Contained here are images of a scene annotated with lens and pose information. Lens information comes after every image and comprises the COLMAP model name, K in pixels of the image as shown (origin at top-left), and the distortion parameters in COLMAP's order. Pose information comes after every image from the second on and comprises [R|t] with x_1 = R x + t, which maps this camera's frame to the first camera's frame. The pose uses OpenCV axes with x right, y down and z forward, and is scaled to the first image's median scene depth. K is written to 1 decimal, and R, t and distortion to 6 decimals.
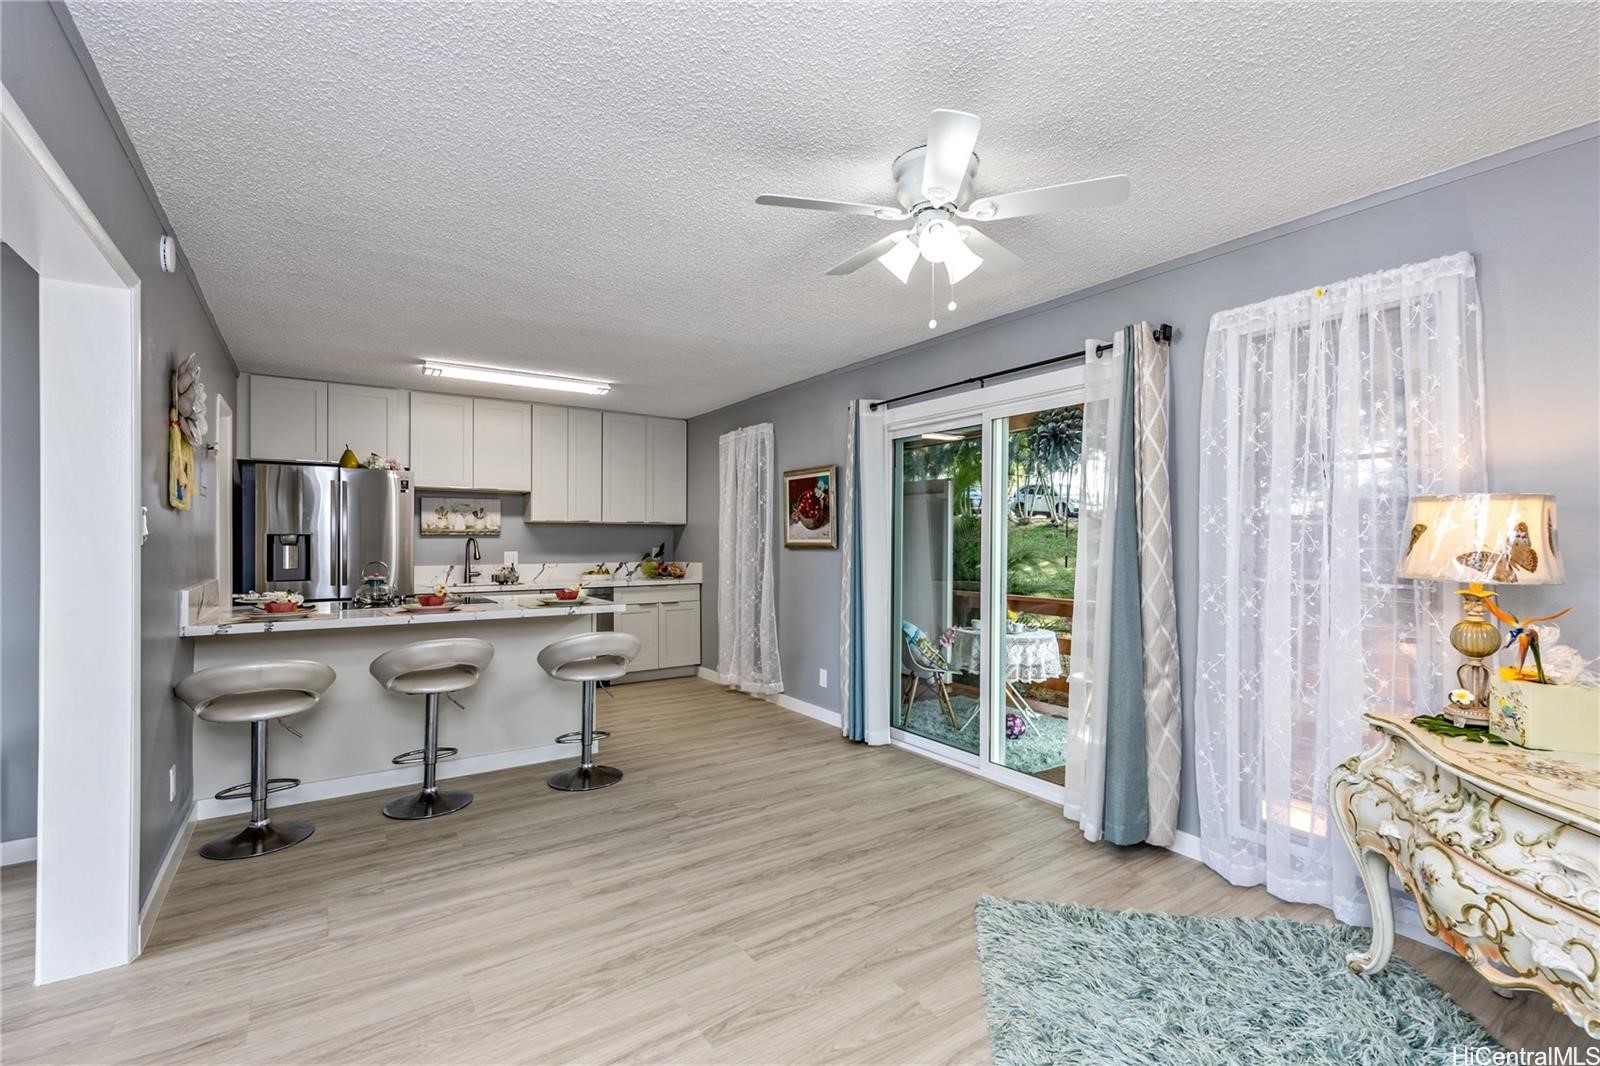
lens RADIAL K [[719.8, 0, 809.8], [0, 719.8, 543.3], [0, 0, 1]] dist [0.009408, -0.001878]
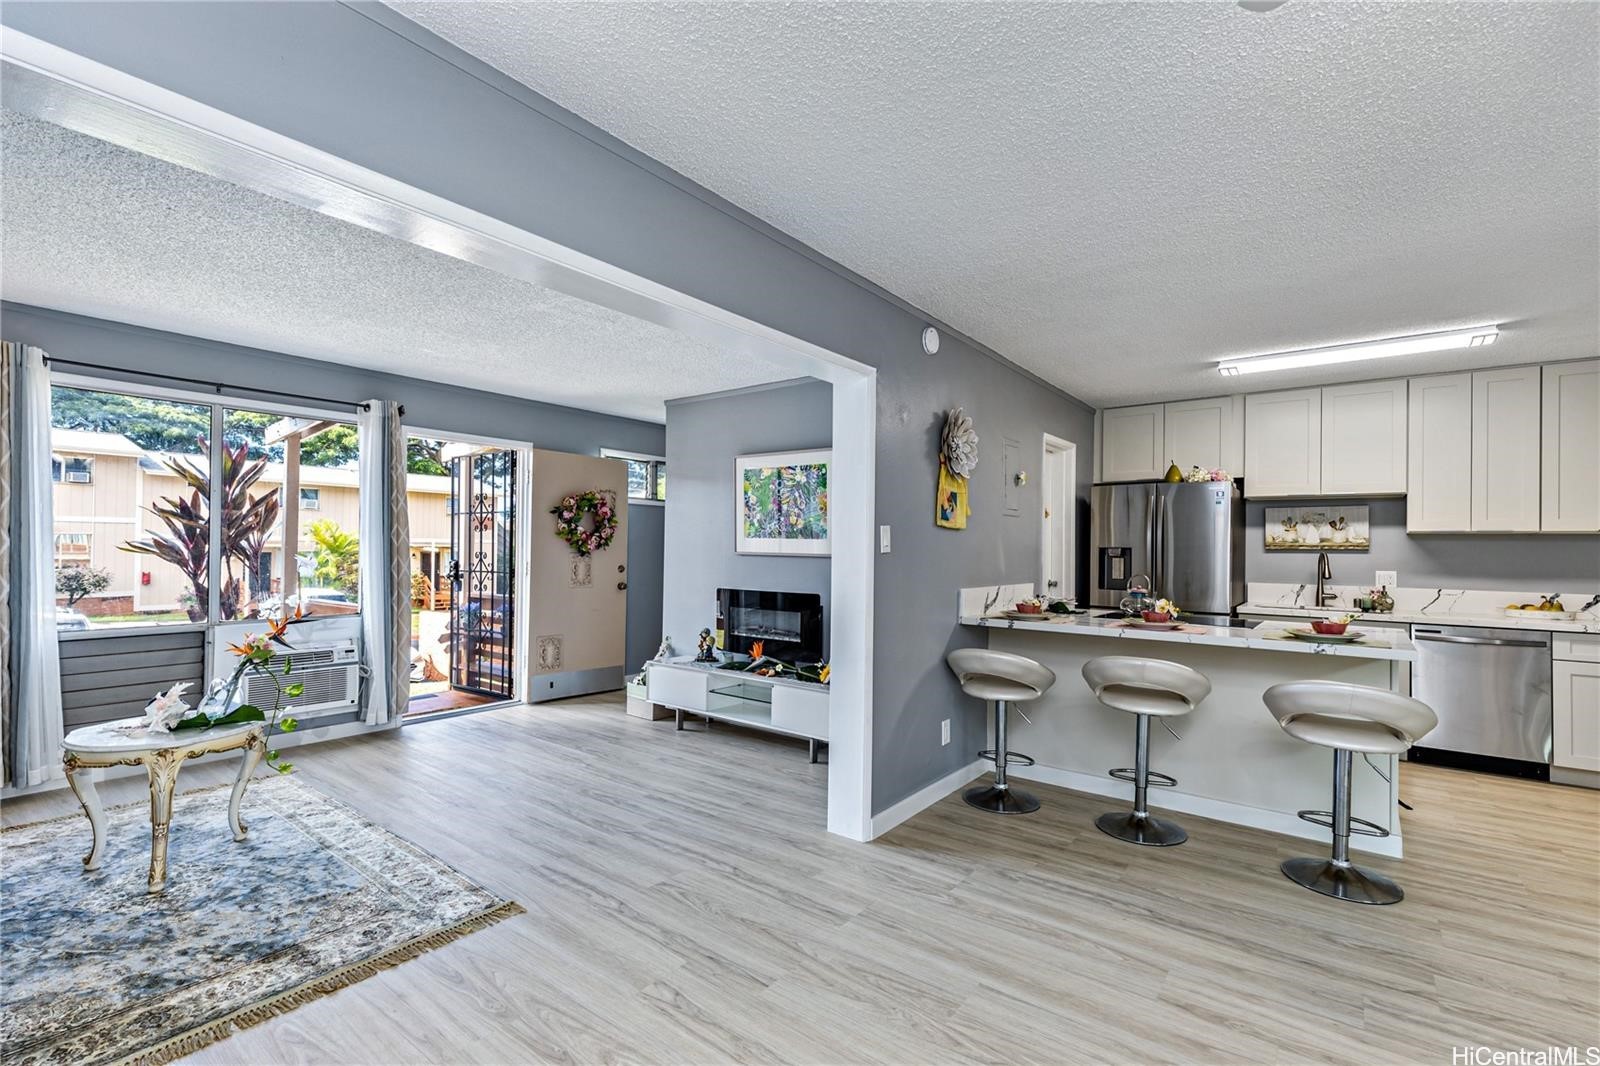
lens RADIAL K [[719.8, 0, 802.7], [0, 719.8, 534.6], [0, 0, 1]] dist [0.009408, -0.001878]
pose [[0.312630, -0.013780, -0.949775, 0.225061], [-0.019127, 0.999601, -0.020799, 0.000401], [0.949682, 0.024669, 0.312241, 0.244394]]
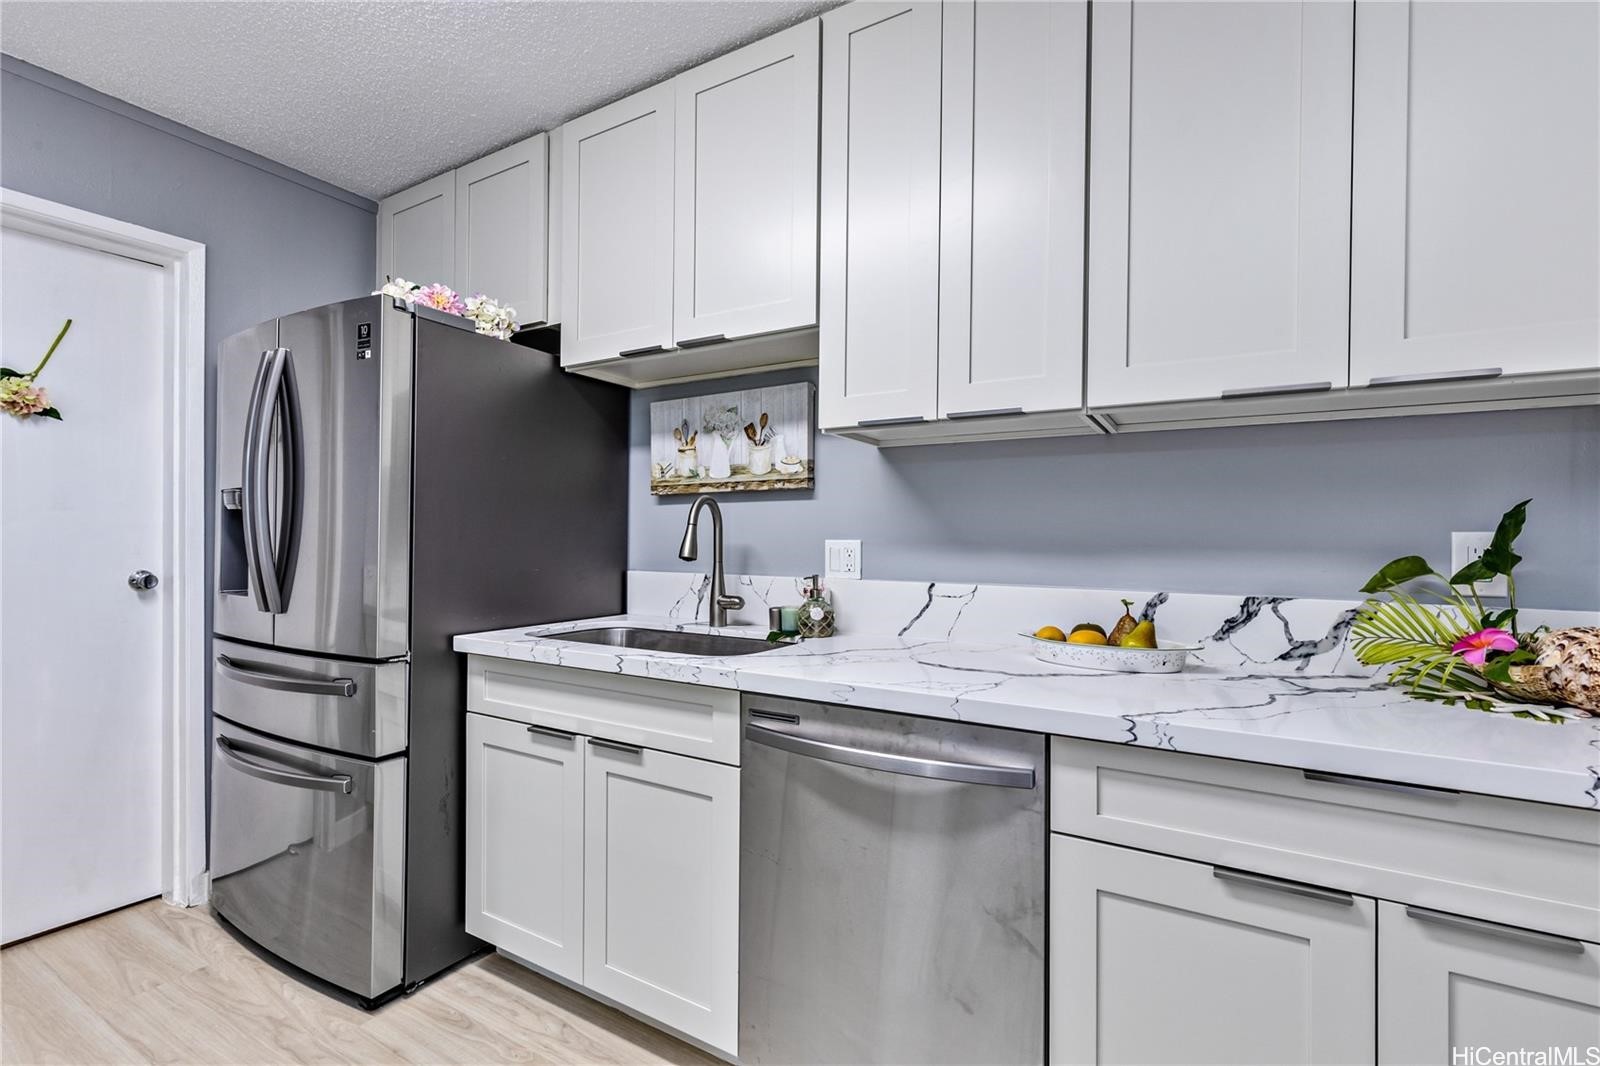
lens RADIAL K [[719.8, 0, 796.9], [0, 719.8, 536.5], [0, 0, 1]] dist [0.009408, -0.001878]
pose [[0.414685, -0.000279, -0.909965, -0.210324], [-0.010255, 0.999935, -0.004980, 0.019317], [0.909907, 0.011397, 0.414655, 1.394524]]
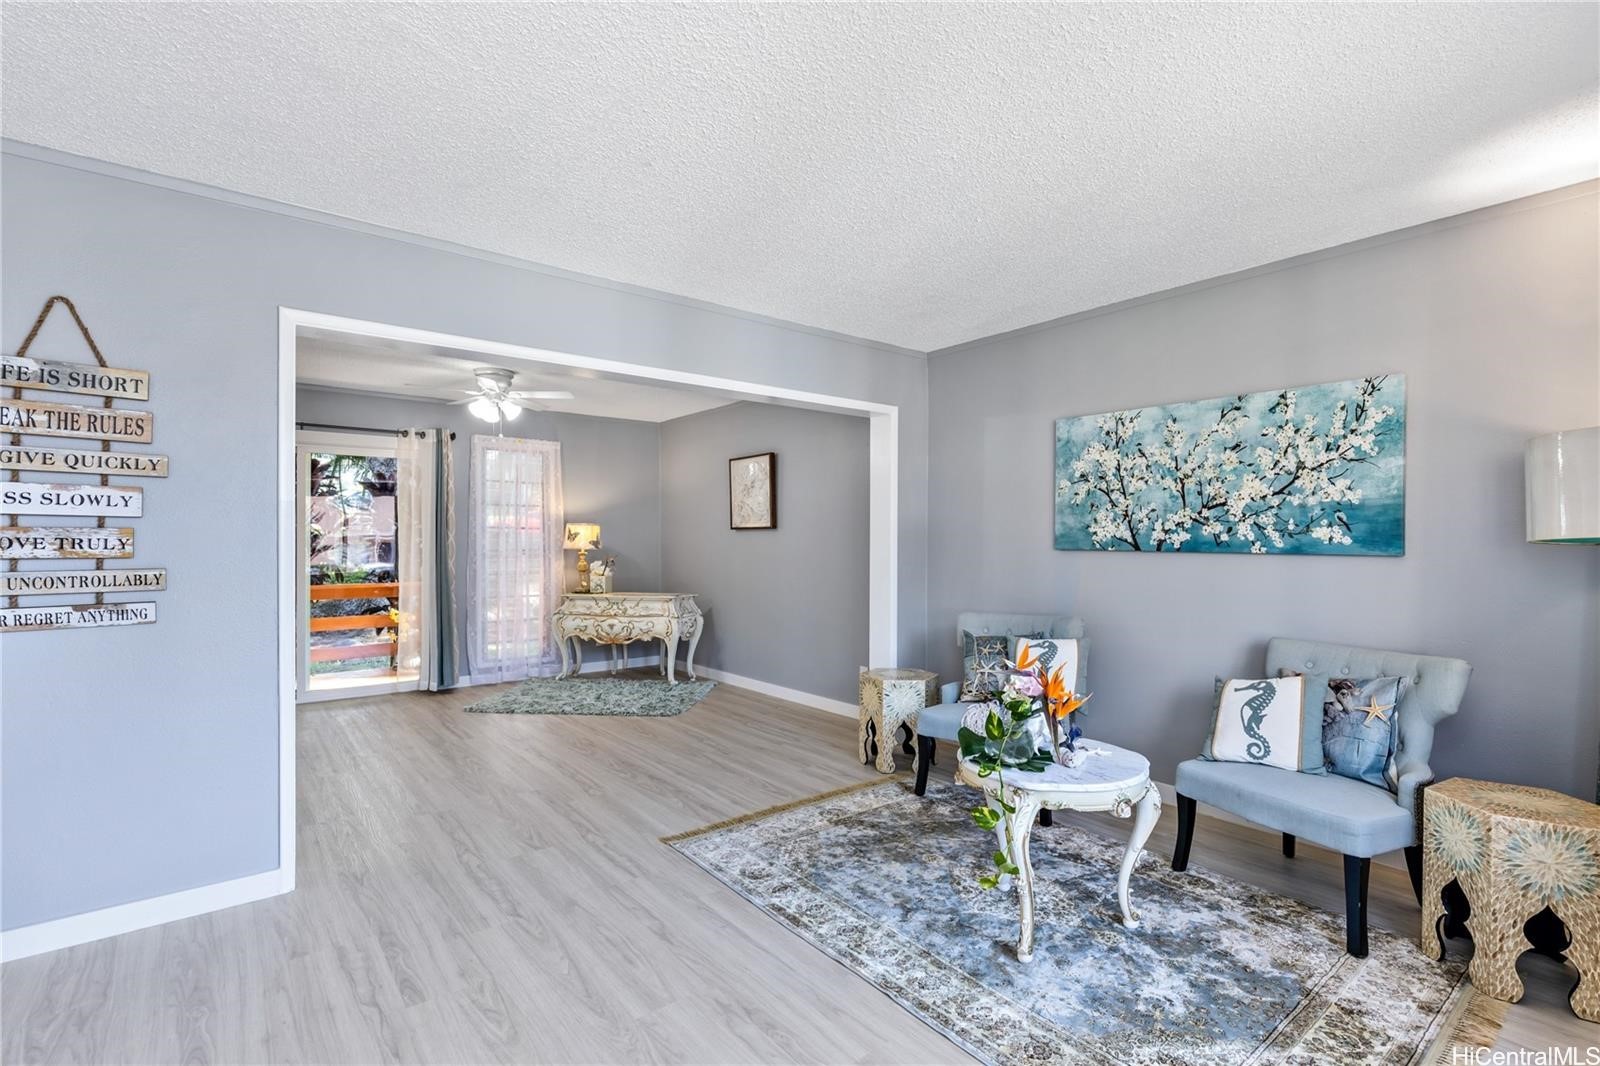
lens RADIAL K [[748.3, 0, 796.9], [0, 748.3, 543.5], [0, 0, 1]] dist [-0.000635, -0.000150]
pose [[-0.068272, -0.004716, 0.997656, -1.323416], [0.007111, 0.999961, 0.005214, 0.009628], [-0.997641, 0.007450, -0.068236, 0.121488]]
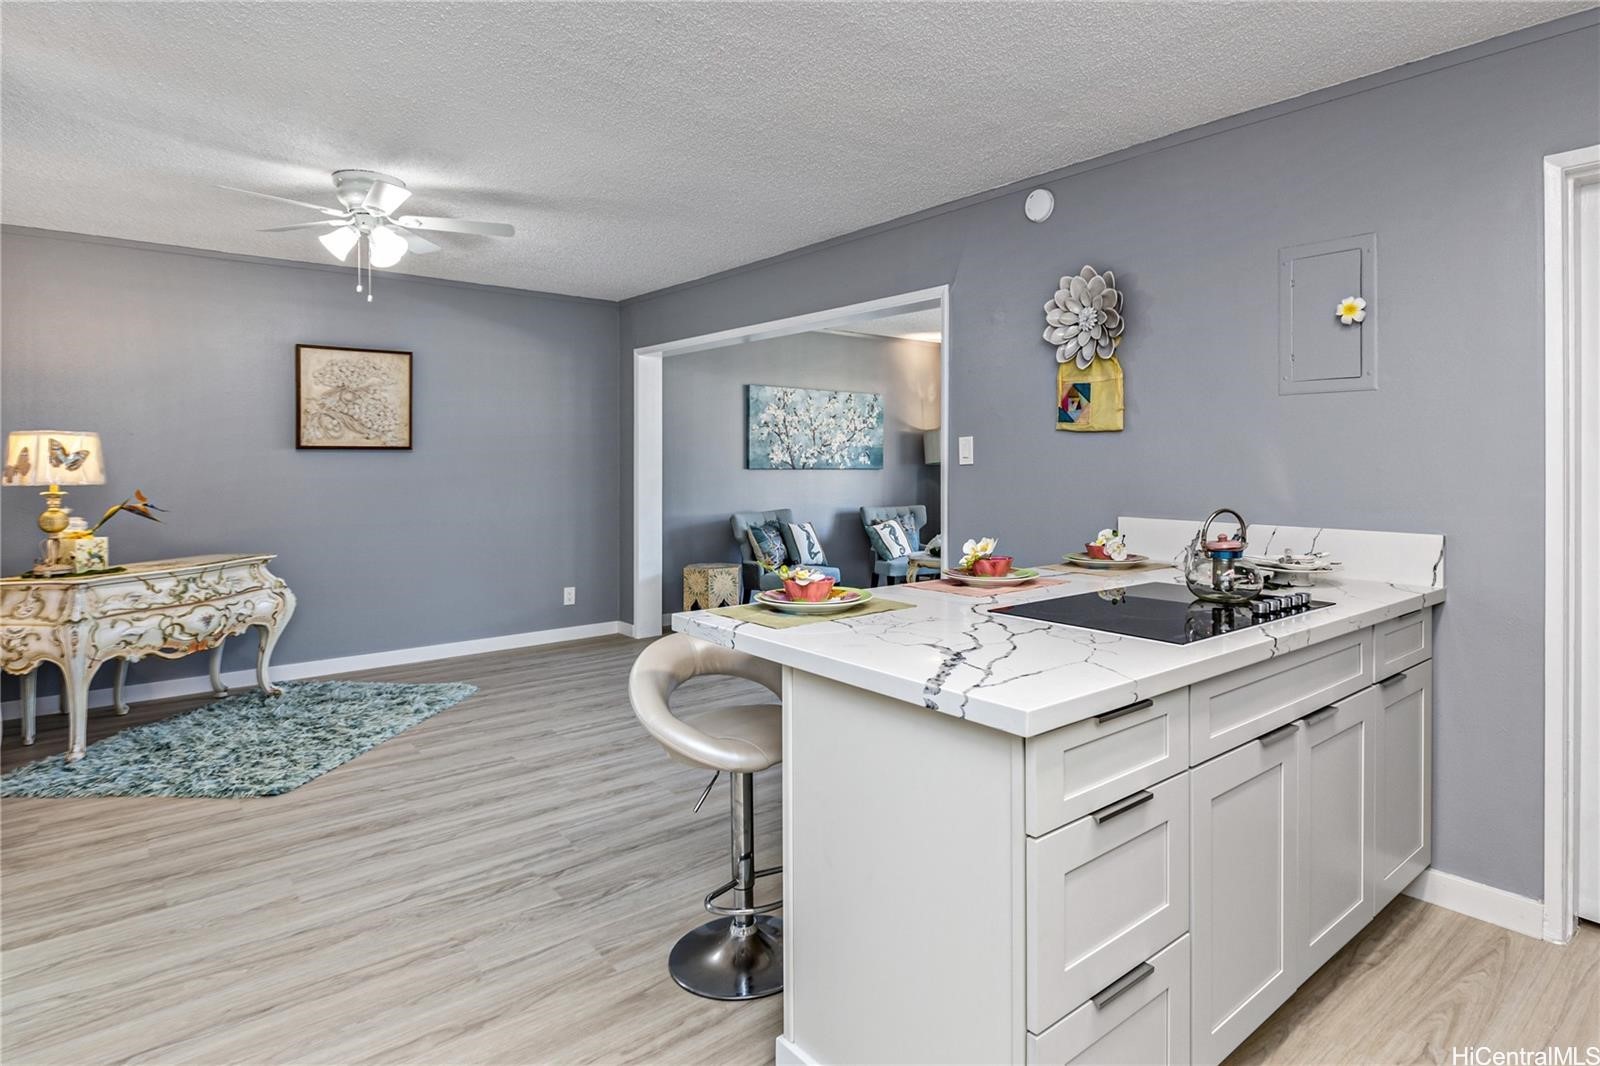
lens RADIAL K [[876.1, 0, 876.3], [0, 876.1, 457.8], [0, 0, 1]] dist [-0.000754, -0.000322]
pose [[-0.992030, -0.001726, -0.125989, -0.325732], [-0.002547, 0.999977, 0.006359, -0.011431], [0.125975, 0.006629, -0.992011, 1.603636]]
